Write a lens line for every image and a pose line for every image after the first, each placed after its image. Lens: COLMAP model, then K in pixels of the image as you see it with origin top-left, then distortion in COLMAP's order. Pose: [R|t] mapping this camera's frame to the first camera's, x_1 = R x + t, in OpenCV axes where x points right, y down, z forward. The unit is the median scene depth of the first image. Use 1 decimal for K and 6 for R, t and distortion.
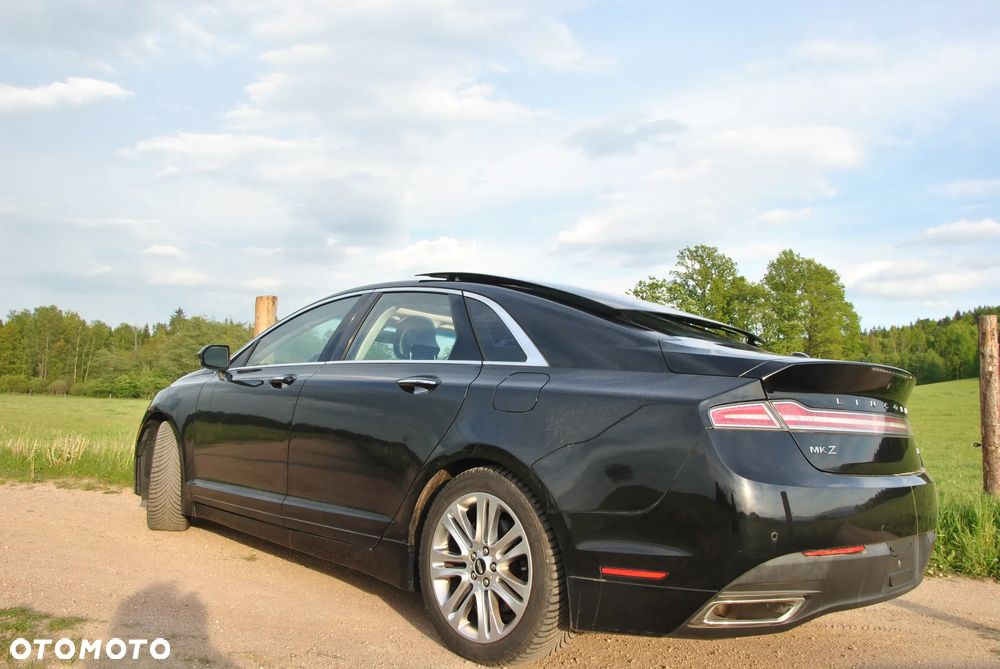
lens RADIAL K [[806.2, 0, 516.7], [0, 806.2, 326.3], [0, 0, 1]] dist [-0.163684, 0.140686]
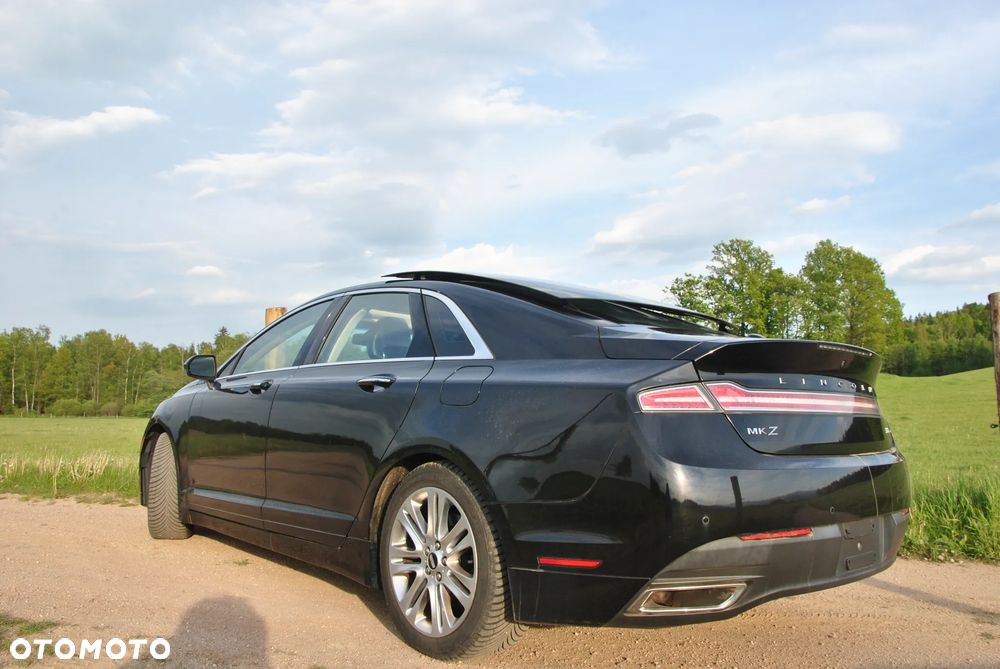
lens RADIAL K [[803.5, 0, 515.4], [0, 803.5, 334.9], [0, 0, 1]] dist [-0.158287, 0.136153]
pose [[0.997618, -0.044933, -0.052345, 0.104516], [0.045233, 0.998966, 0.004570, 0.014915], [0.052086, -0.006926, 0.998619, 0.007975]]
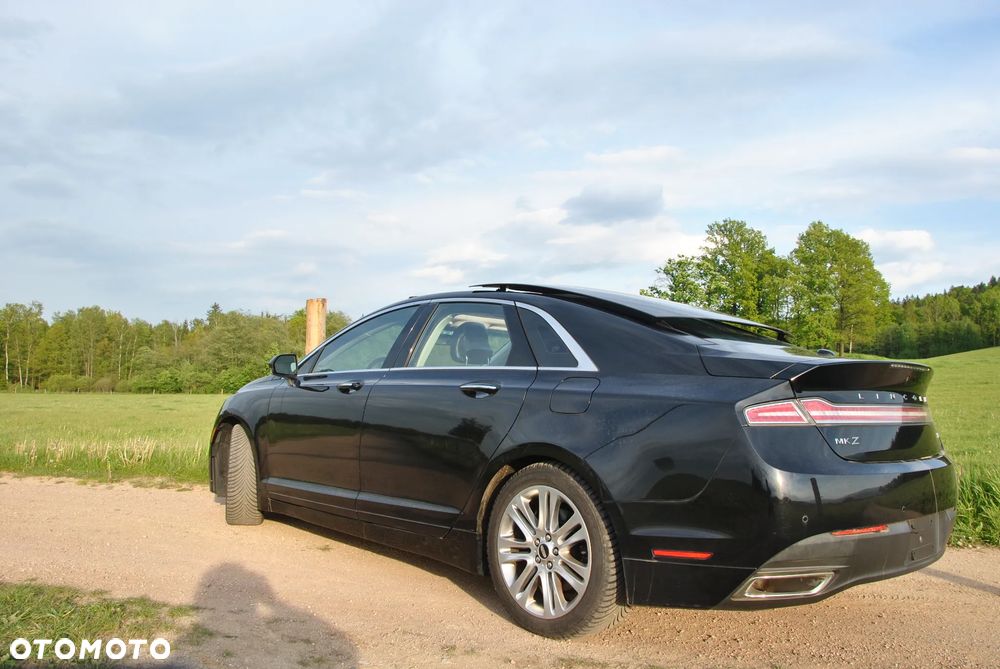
lens RADIAL K [[798.9, 0, 514.4], [0, 798.9, 333.3], [0, 0, 1]] dist [-0.156402, 0.130566]
pose [[0.998425, -0.036005, -0.043017, -0.023935], [0.037330, 0.998841, 0.030397, -0.035638], [0.041873, -0.031955, 0.998612, -0.092770]]
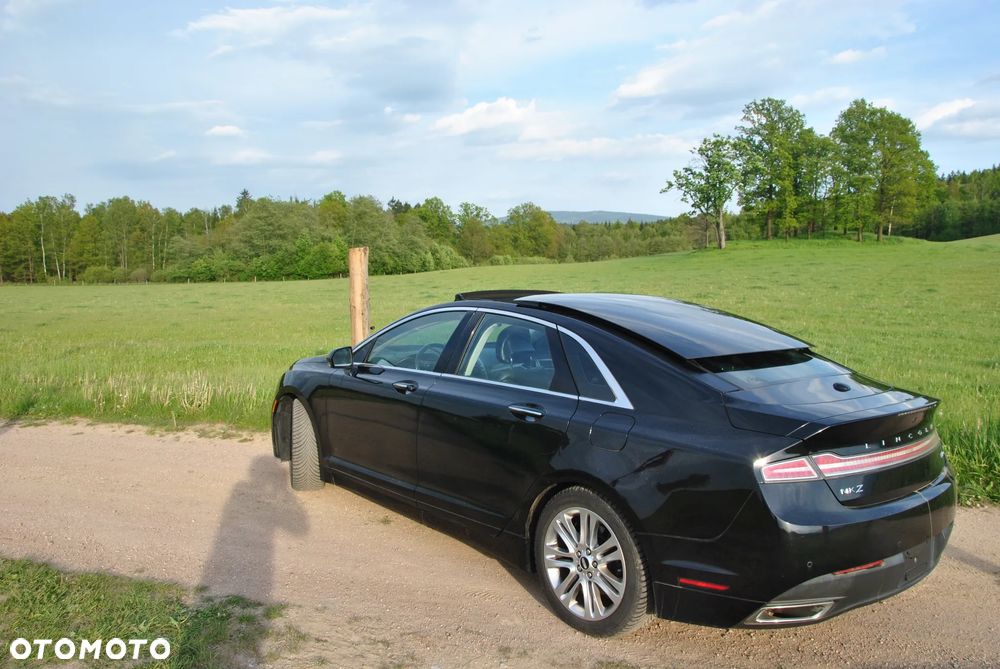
lens RADIAL K [[803.5, 0, 515.4], [0, 803.5, 334.9], [0, 0, 1]] dist [-0.158287, 0.136153]
pose [[0.995478, -0.037655, -0.087206, -0.026536], [0.052901, 0.982292, 0.179735, -0.257914], [0.078894, -0.183535, 0.979842, -0.179623]]
